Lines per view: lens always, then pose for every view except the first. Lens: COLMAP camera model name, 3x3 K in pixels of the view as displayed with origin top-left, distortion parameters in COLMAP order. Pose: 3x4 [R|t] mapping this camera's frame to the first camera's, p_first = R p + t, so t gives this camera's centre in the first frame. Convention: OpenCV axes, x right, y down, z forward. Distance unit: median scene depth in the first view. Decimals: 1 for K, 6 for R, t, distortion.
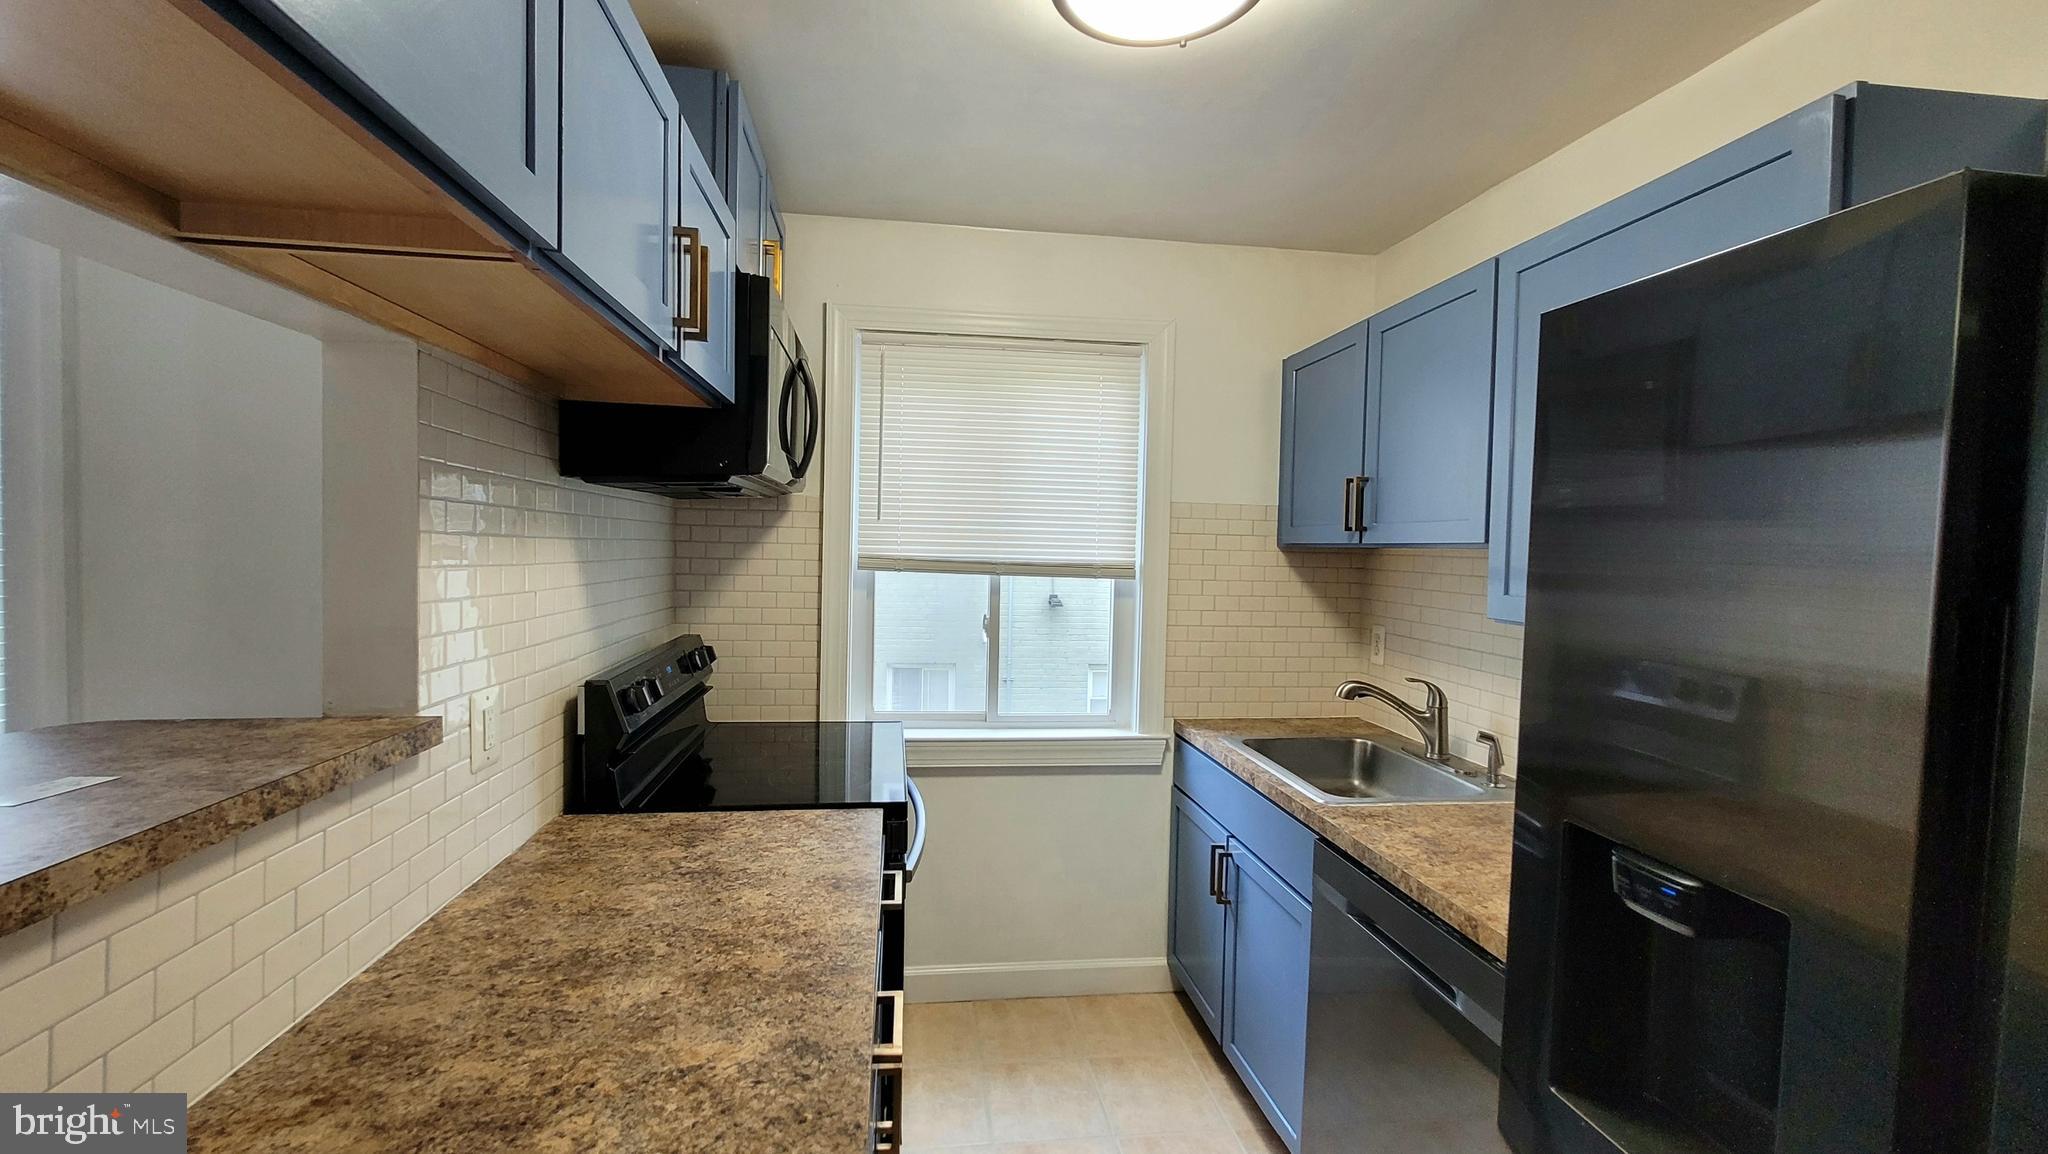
lens RADIAL K [[803.2, 0, 988.9], [0, 803.2, 571.7], [0, 0, 1]] dist [0.003796, 0.000314]
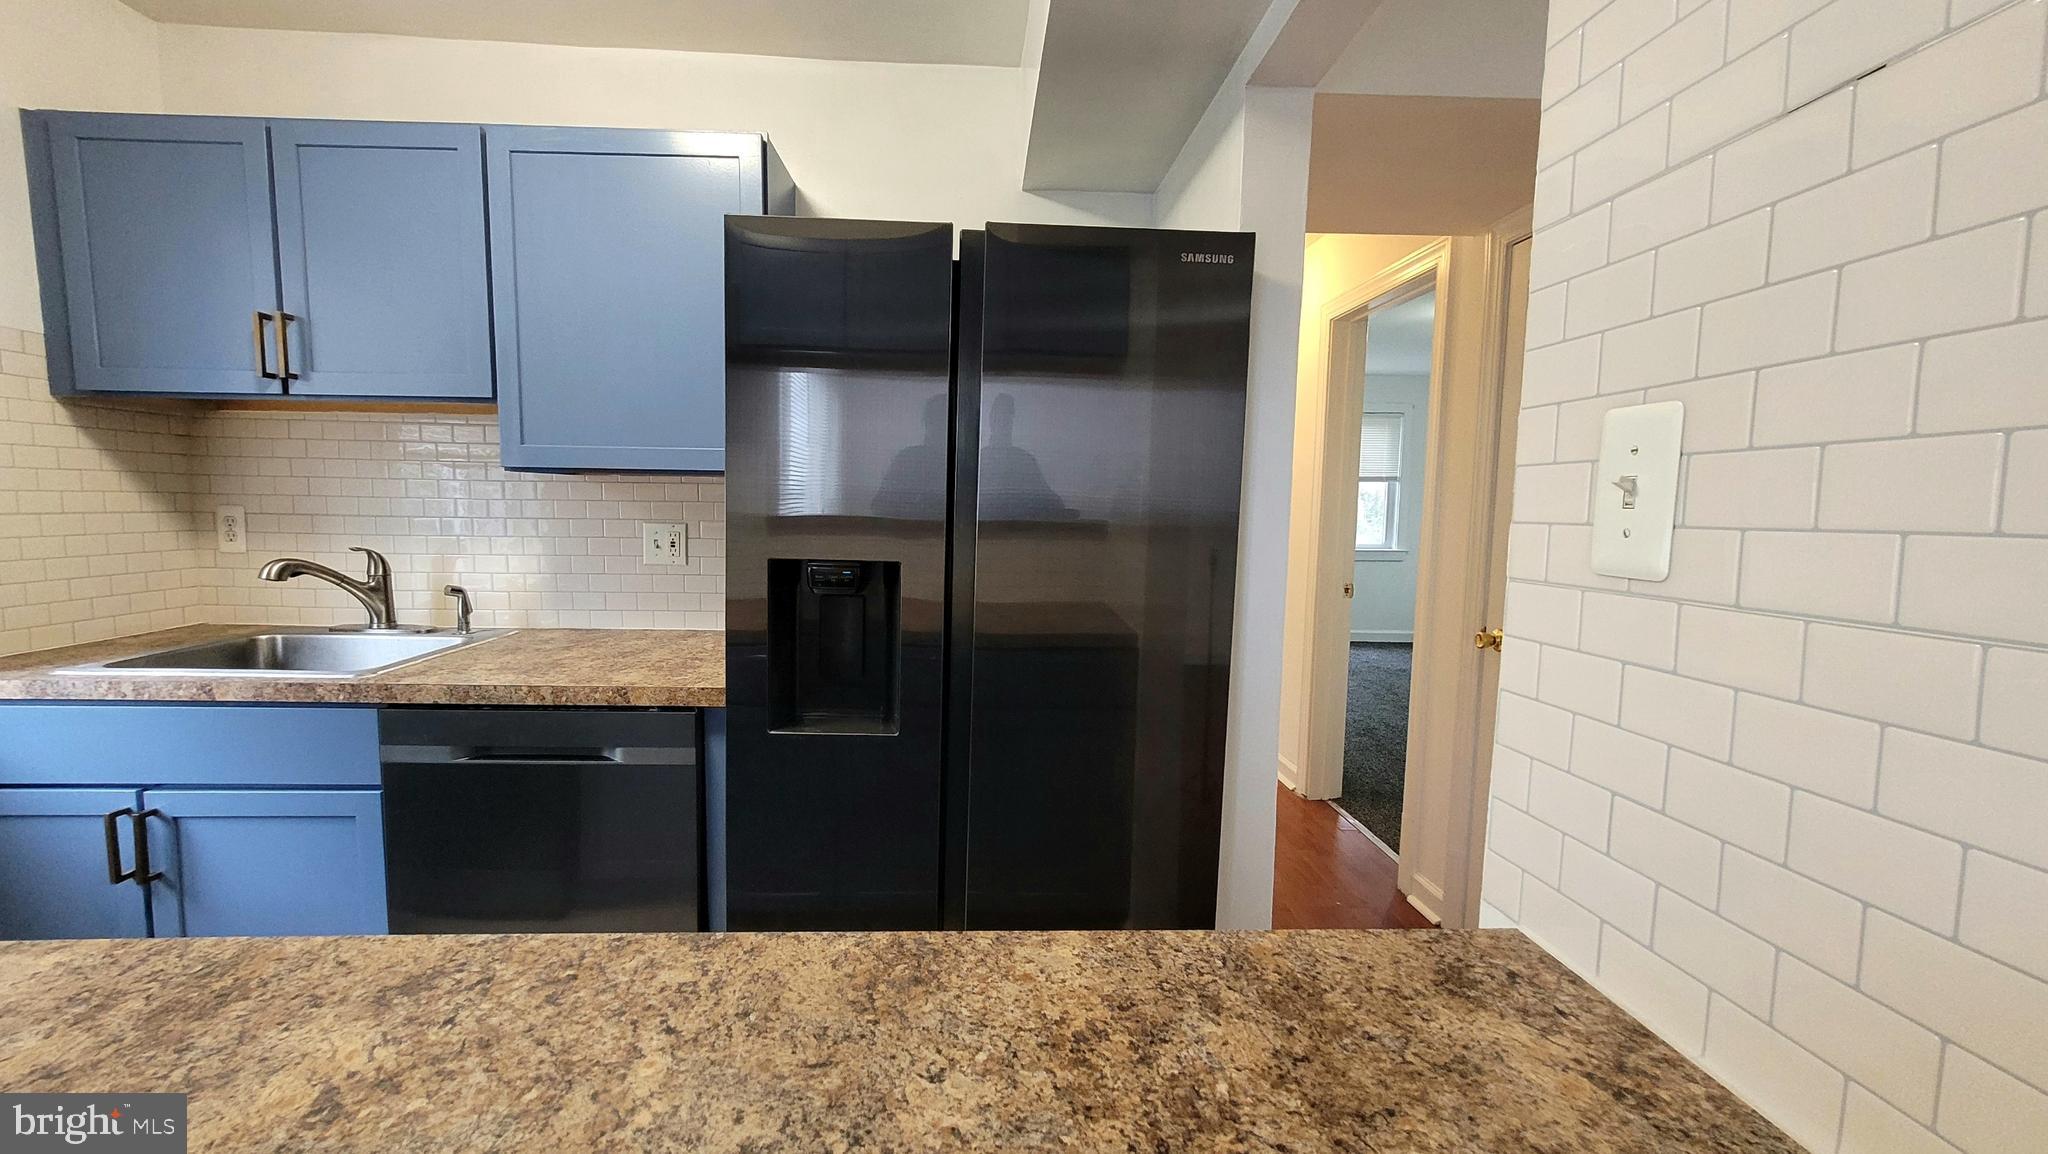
lens RADIAL K [[803.2, 0, 988.9], [0, 803.2, 571.7], [0, 0, 1]] dist [0.003796, 0.000314]
pose [[0.092993, -0.109991, 0.989573, -0.332207], [0.018166, 0.993901, 0.108765, 0.072501], [-0.995501, 0.007863, 0.094424, 0.181456]]
